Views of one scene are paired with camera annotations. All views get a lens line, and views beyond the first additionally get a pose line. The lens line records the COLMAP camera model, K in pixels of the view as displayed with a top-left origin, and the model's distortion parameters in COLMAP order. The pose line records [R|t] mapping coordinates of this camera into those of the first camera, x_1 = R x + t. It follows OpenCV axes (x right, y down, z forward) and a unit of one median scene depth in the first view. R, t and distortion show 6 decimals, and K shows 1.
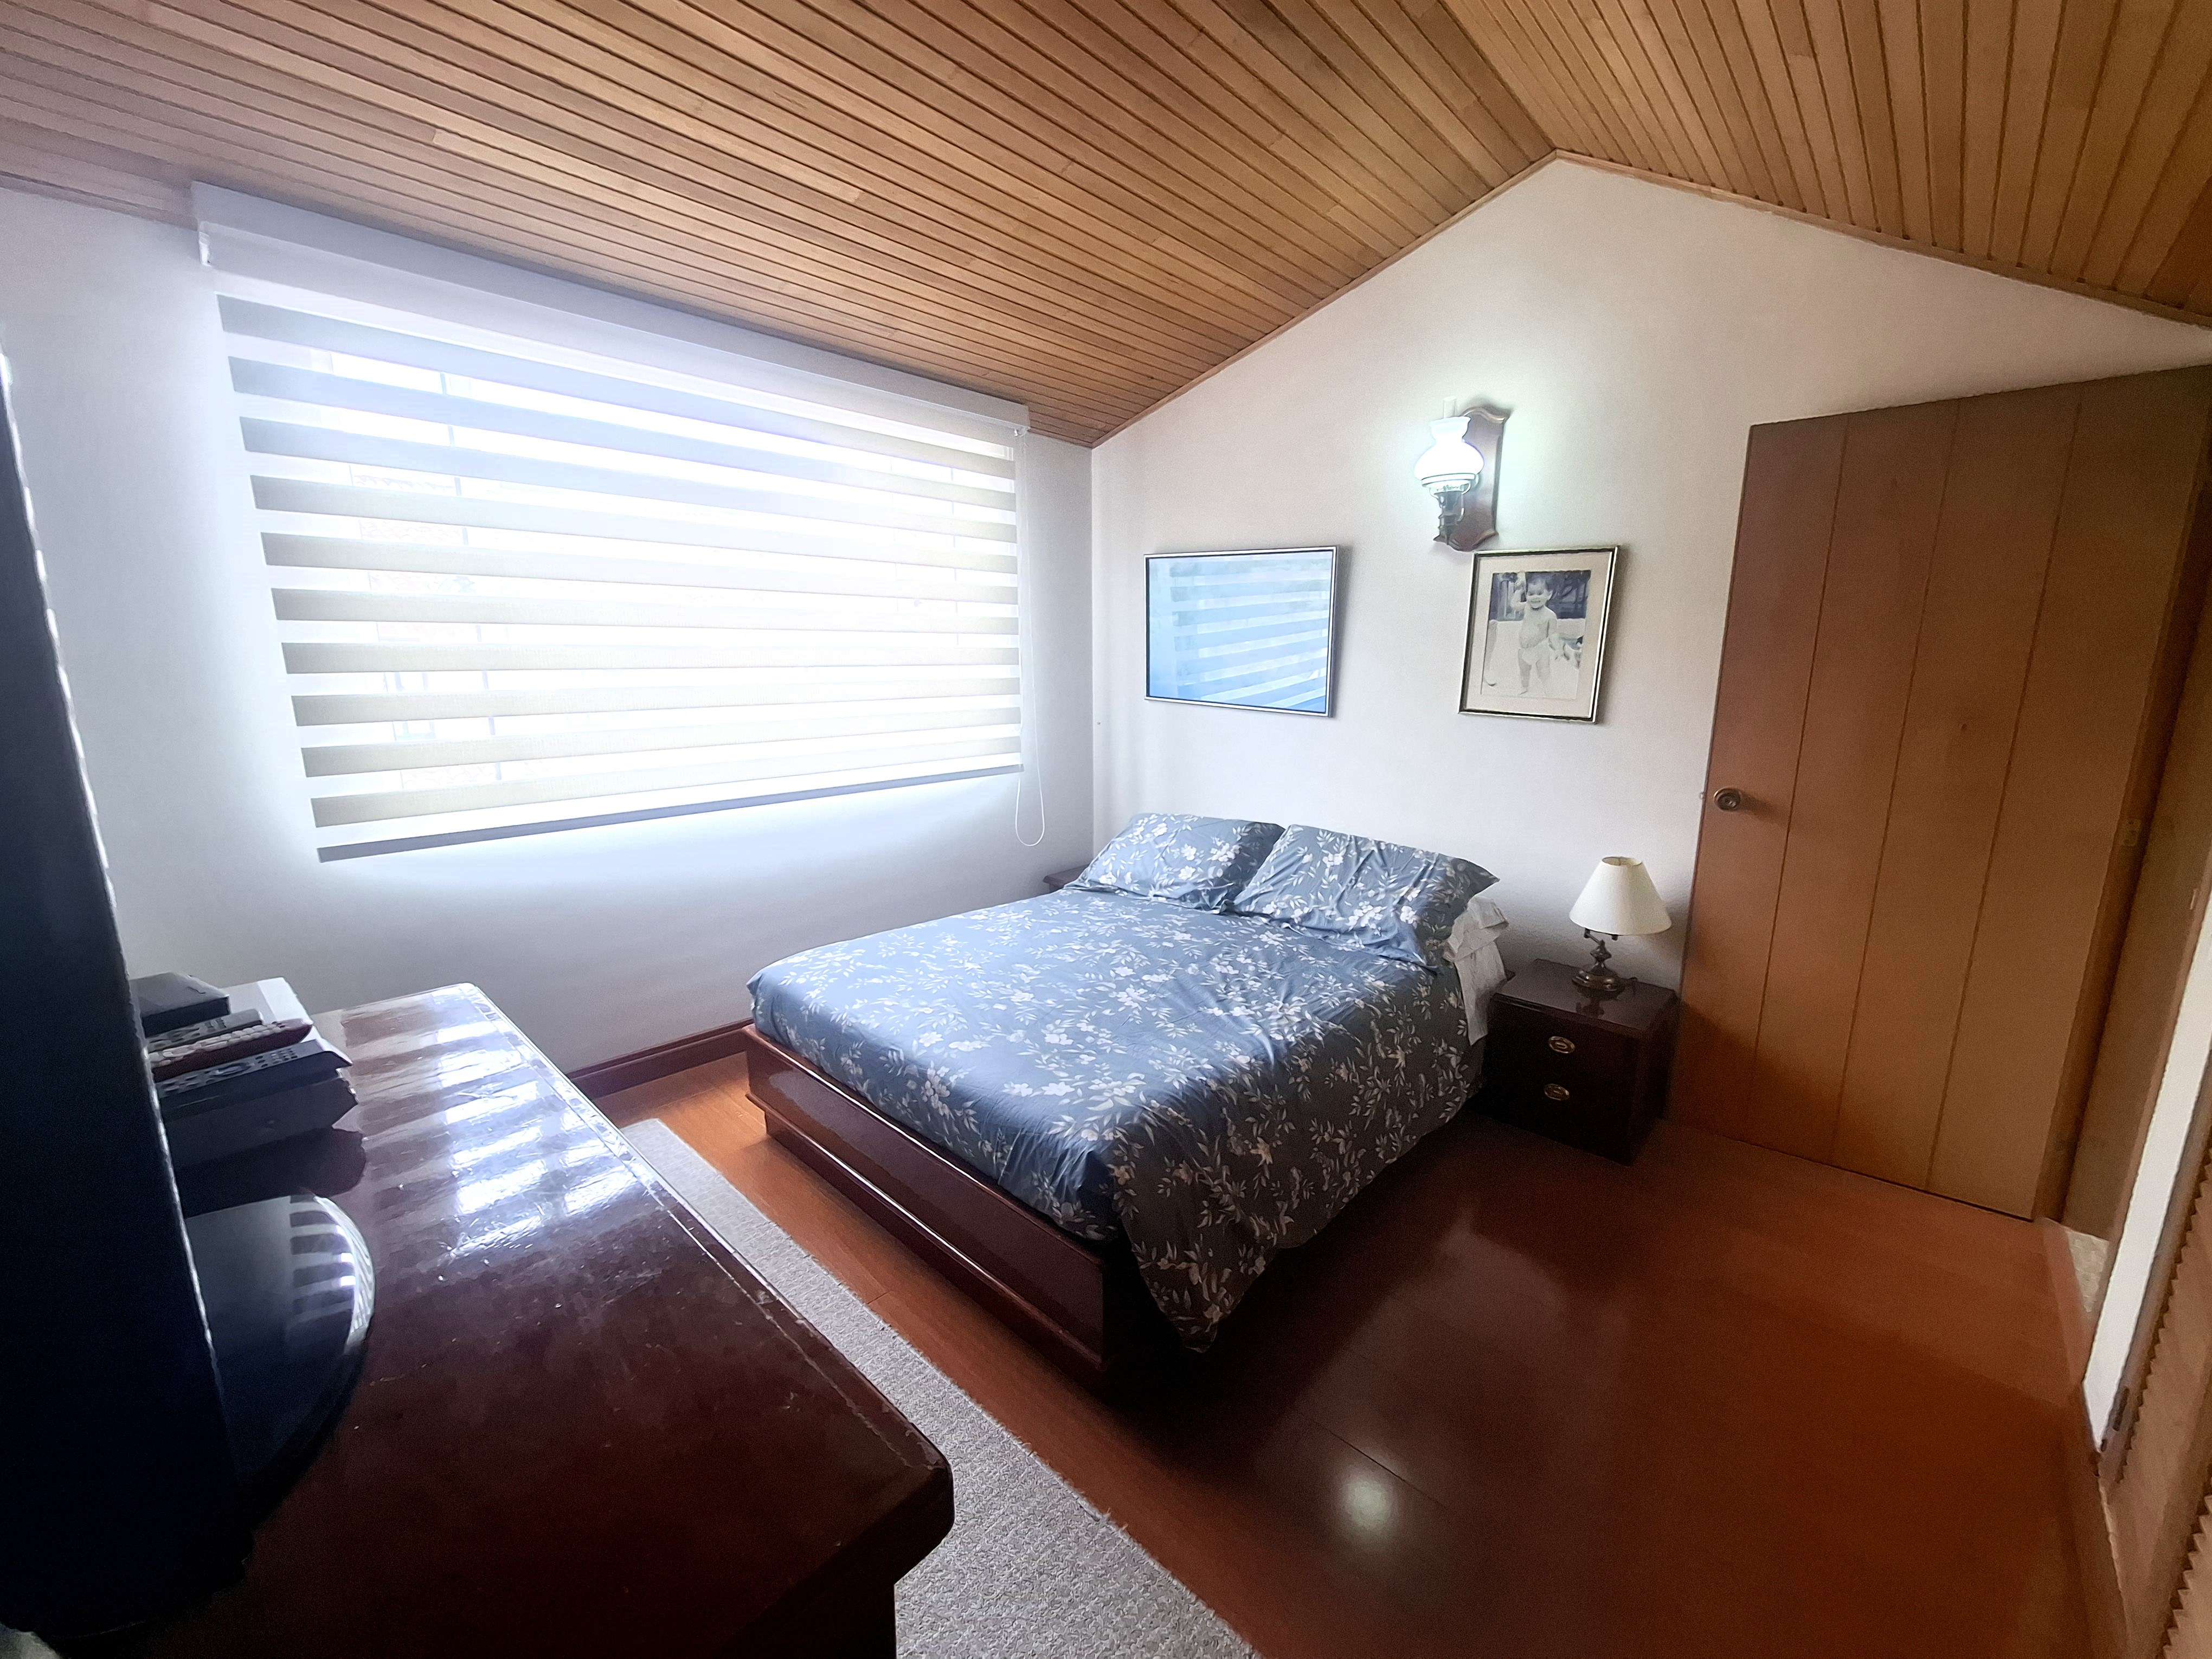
lens RADIAL K [[876.7, 0, 1123.5], [0, 876.7, 814.1], [0, 0, 1]] dist [-0.008104, 0.001540]
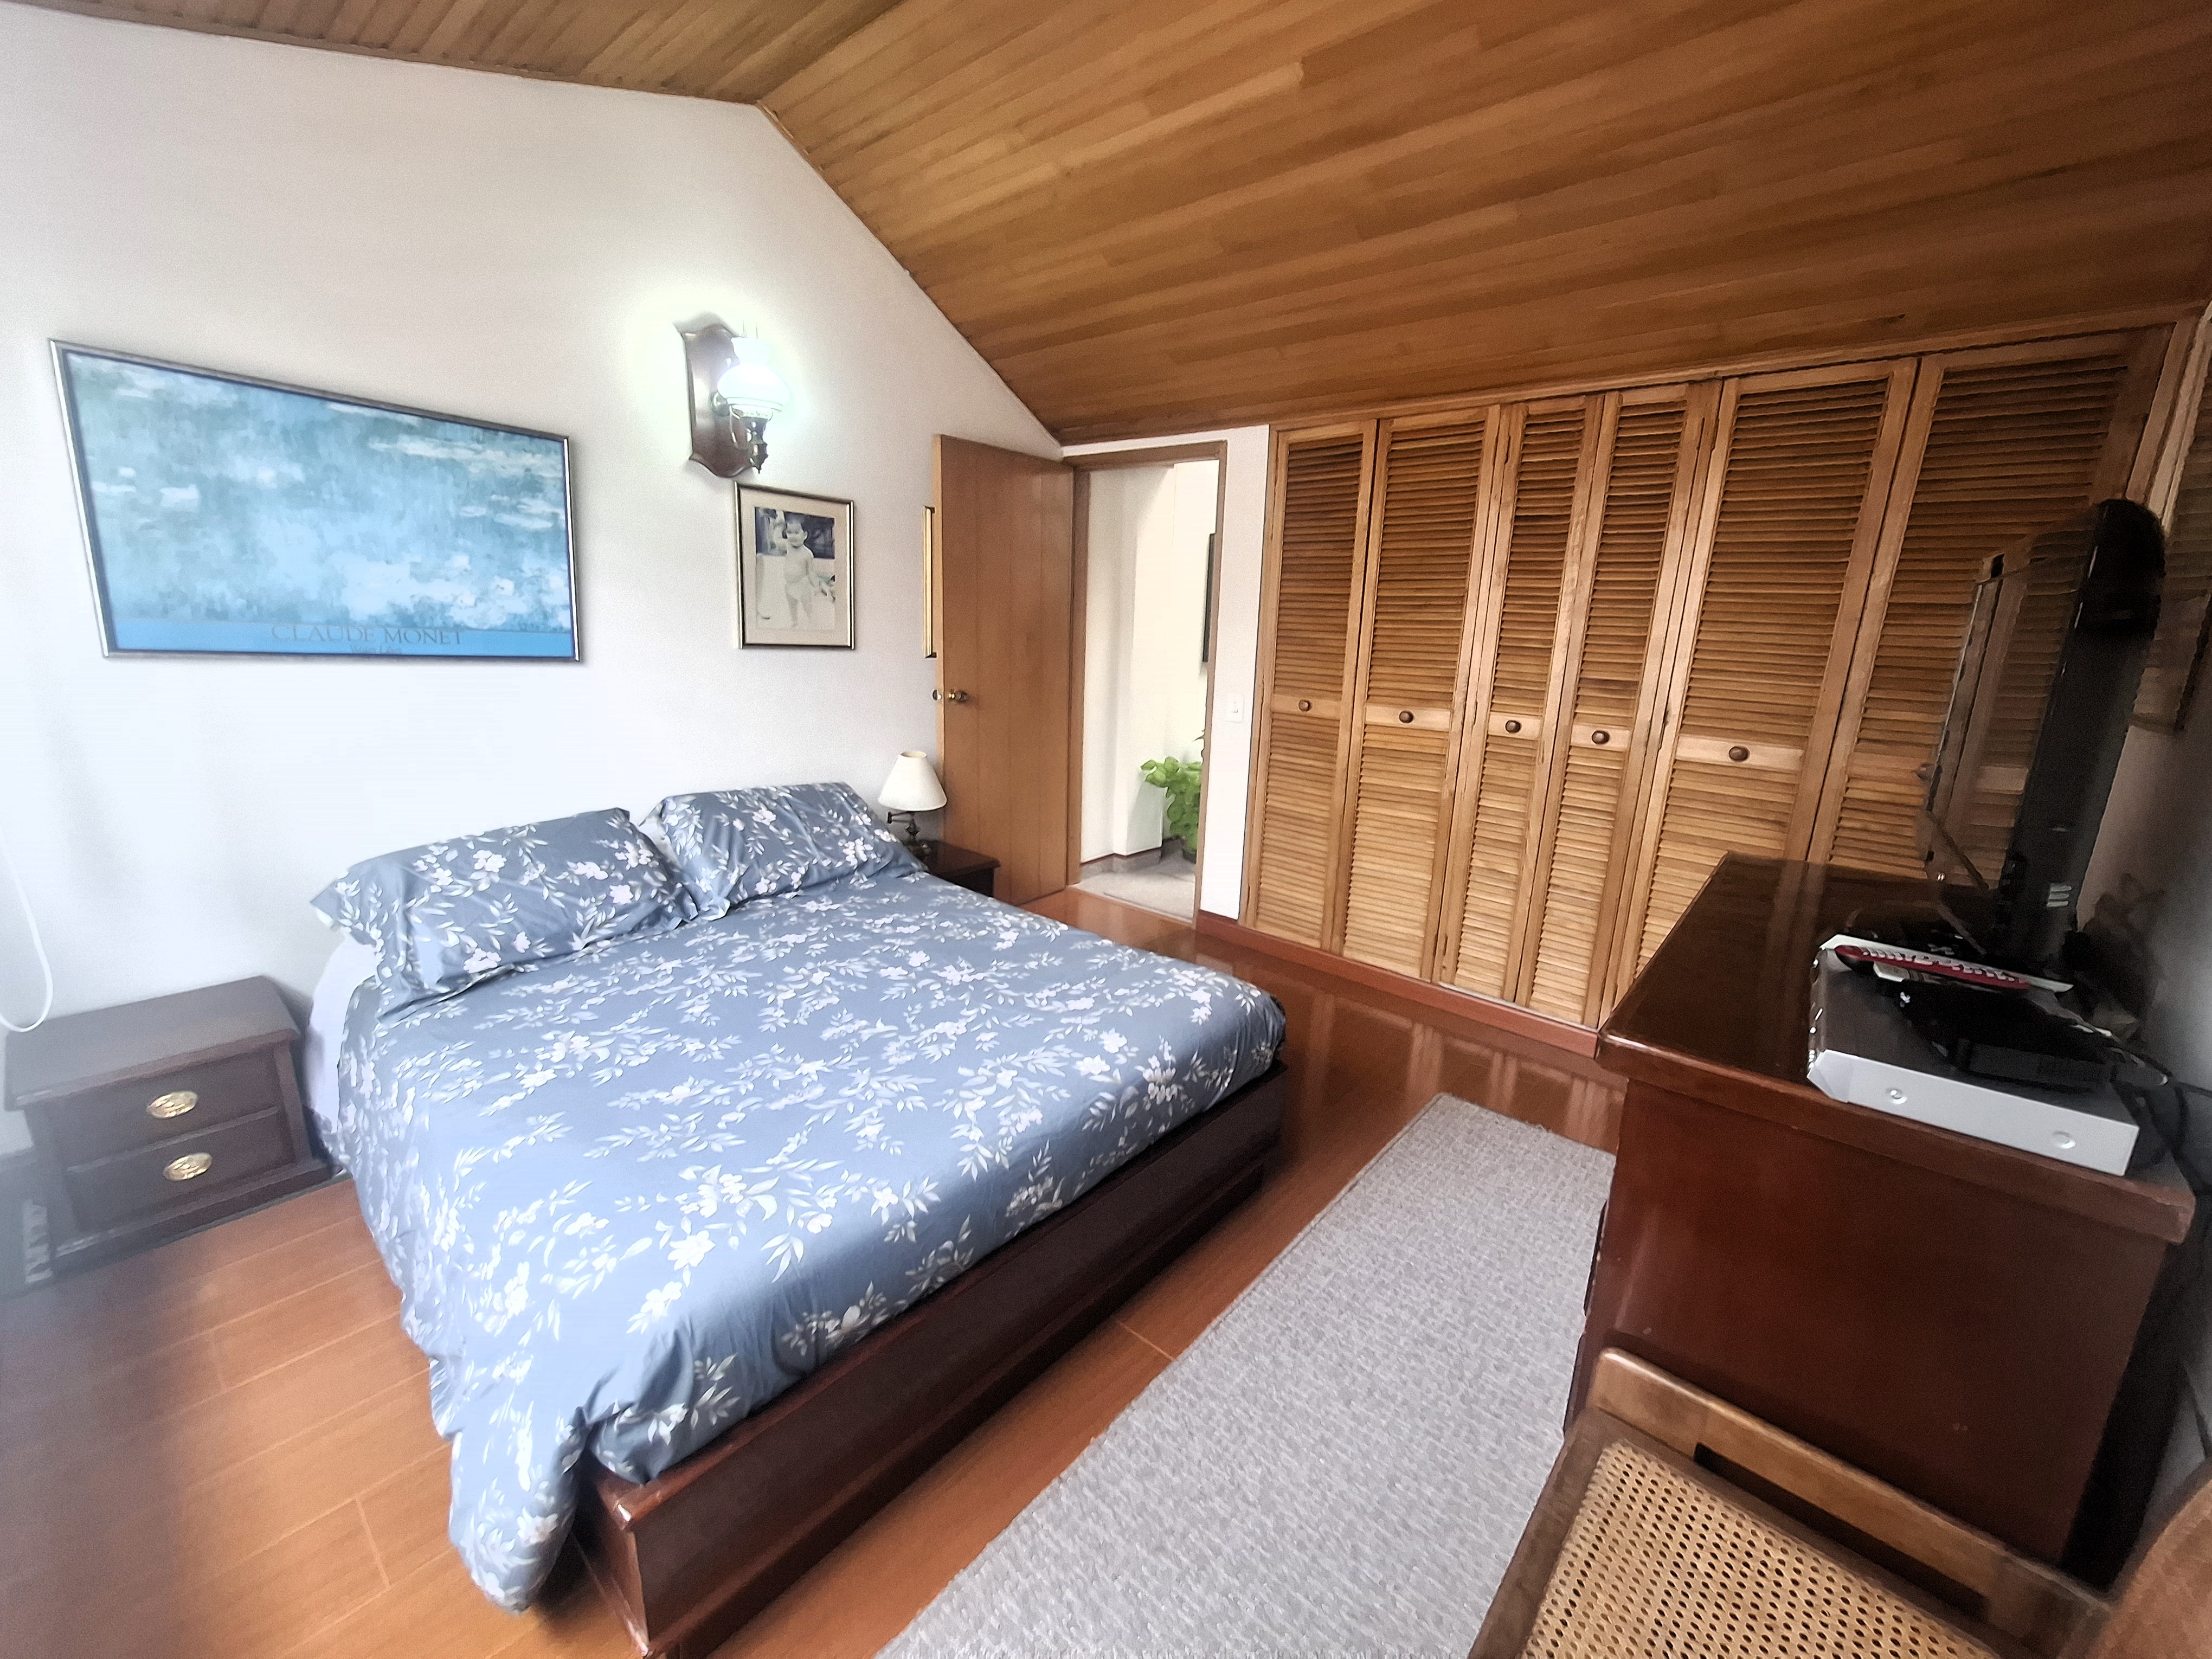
lens RADIAL K [[876.7, 0, 1119.4], [0, 876.7, 817.3], [0, 0, 1]] dist [-0.008104, 0.001540]
pose [[-0.037391, -0.229833, 0.972511, -0.724644], [0.144191, 0.961767, 0.232838, -0.115851], [-0.988843, 0.148933, -0.002822, 0.707736]]
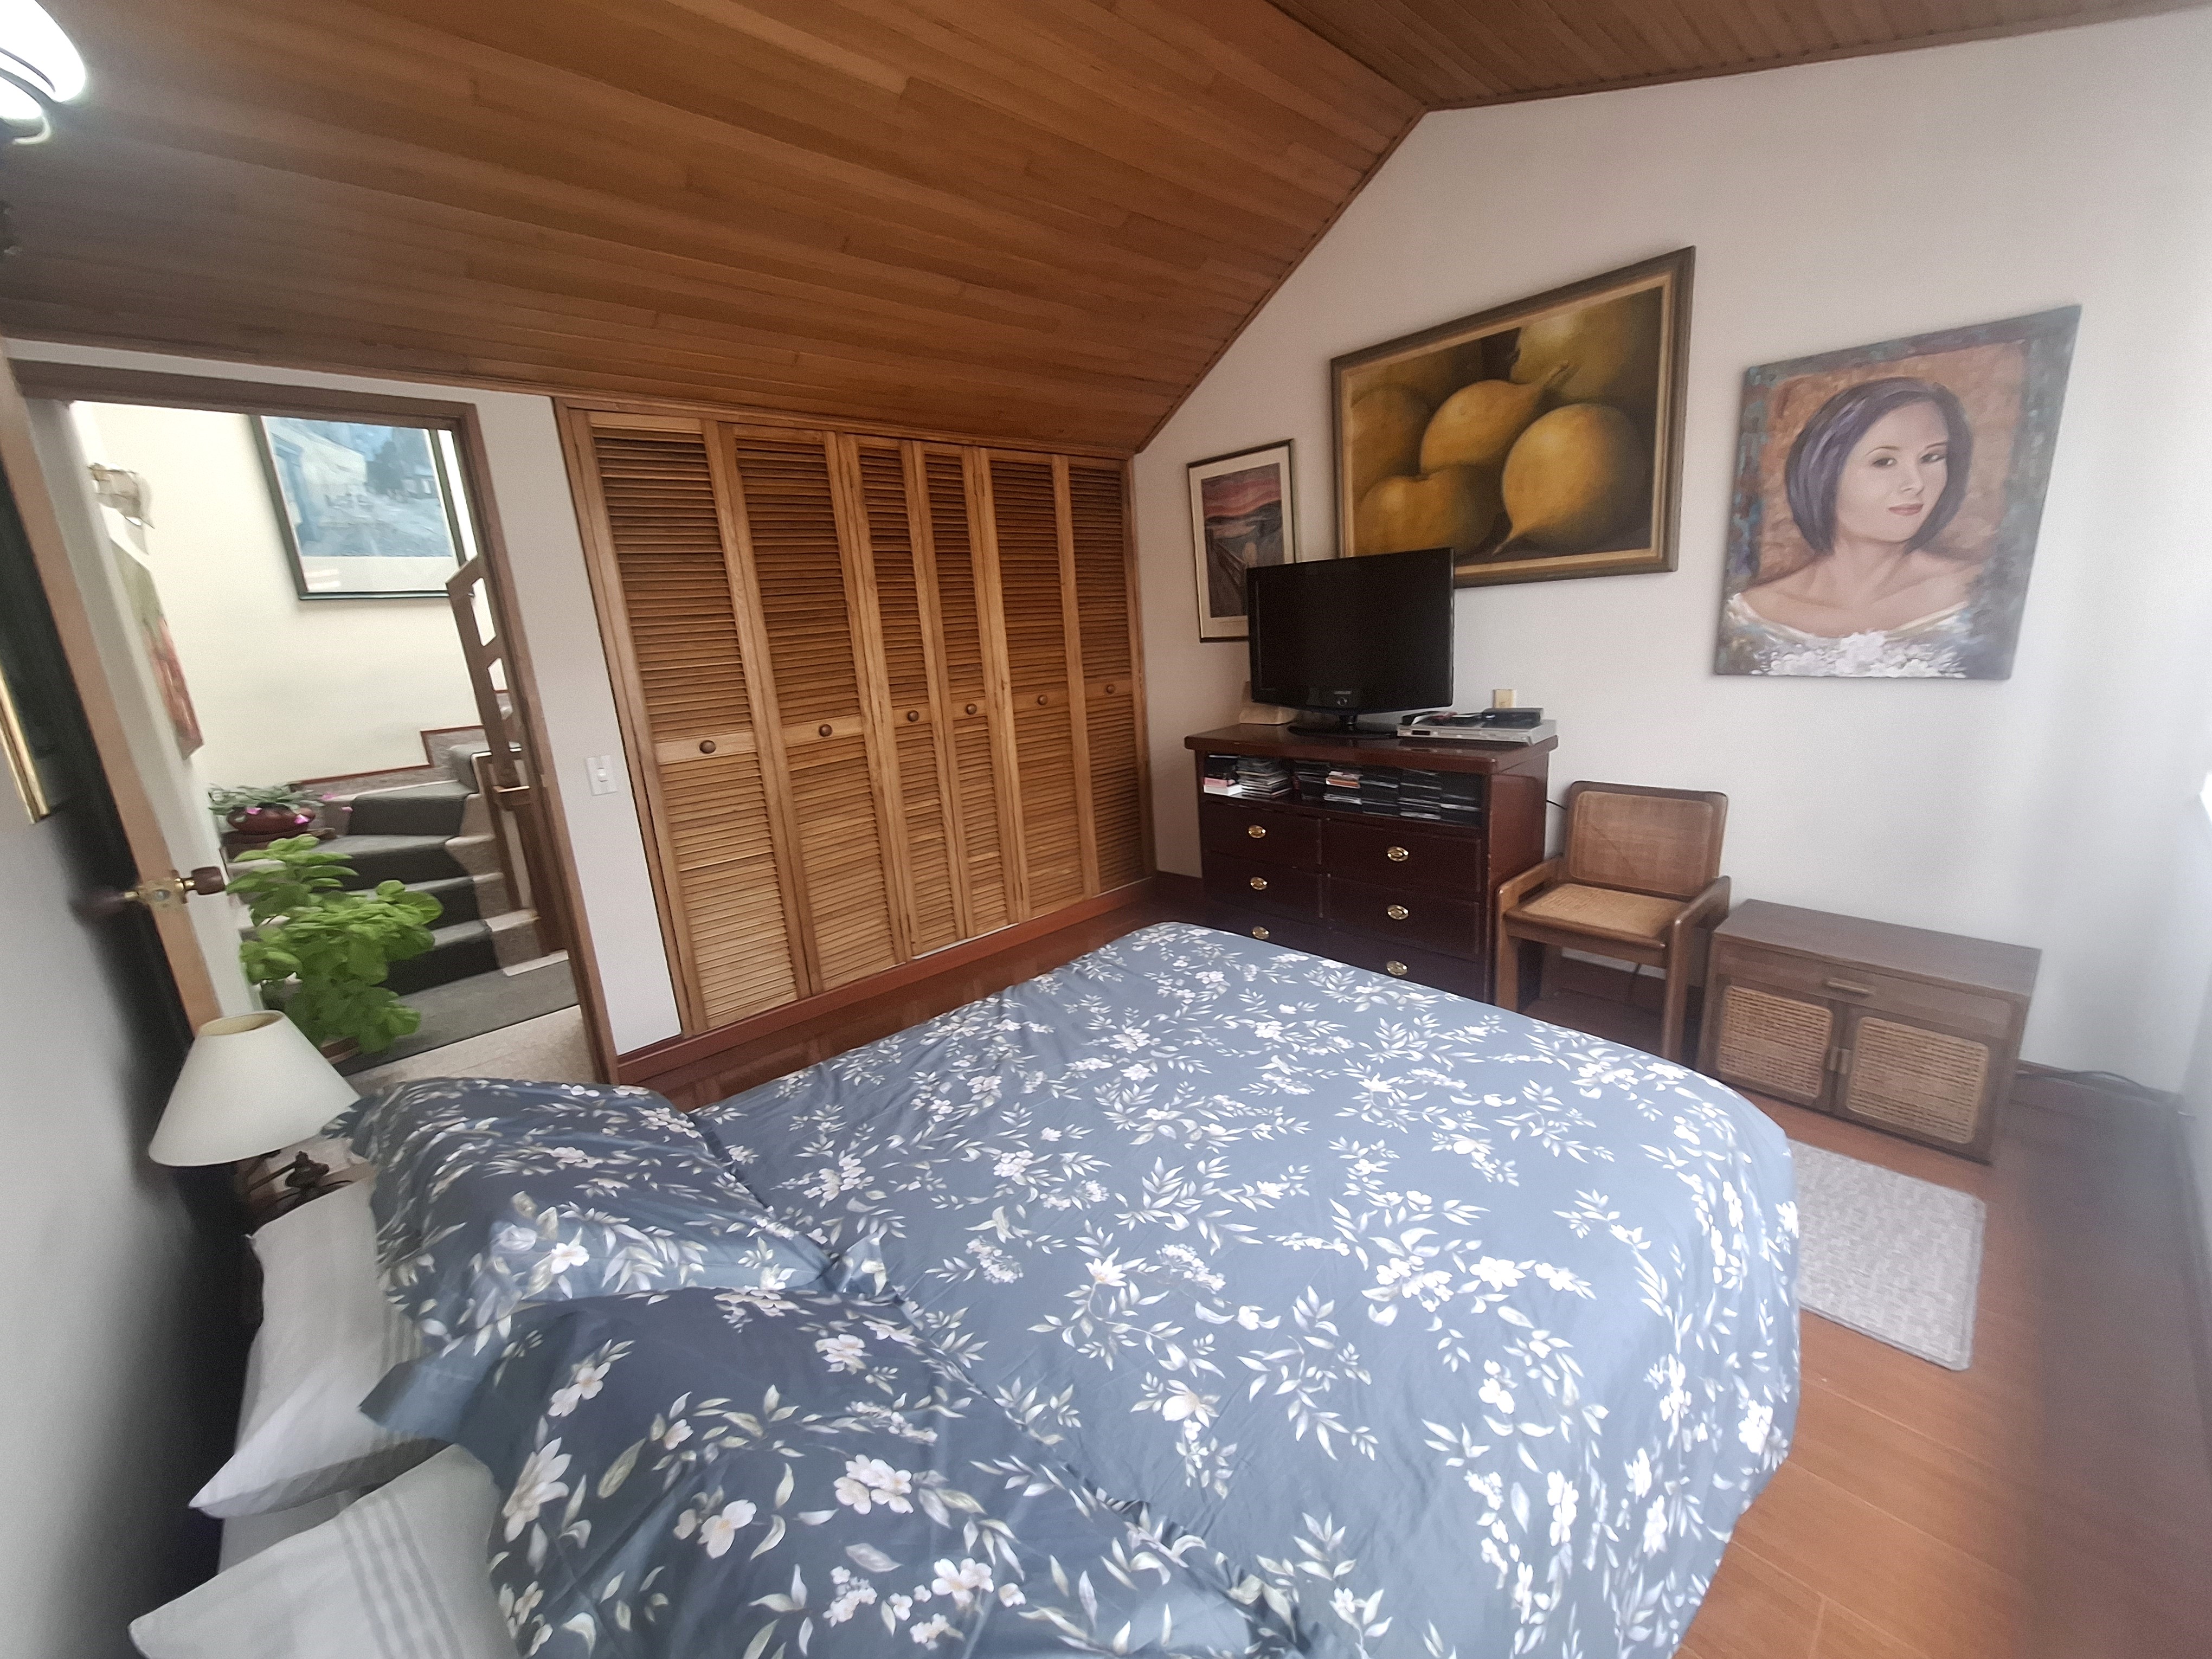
lens RADIAL K [[876.7, 0, 1129.7], [0, 876.7, 825.9], [0, 0, 1]] dist [-0.008104, 0.001540]
pose [[-0.996502, 0.043308, 0.071471, -0.046883], [0.068534, 0.912902, 0.402383, -0.247163], [-0.047819, 0.405874, -0.912677, 1.421913]]
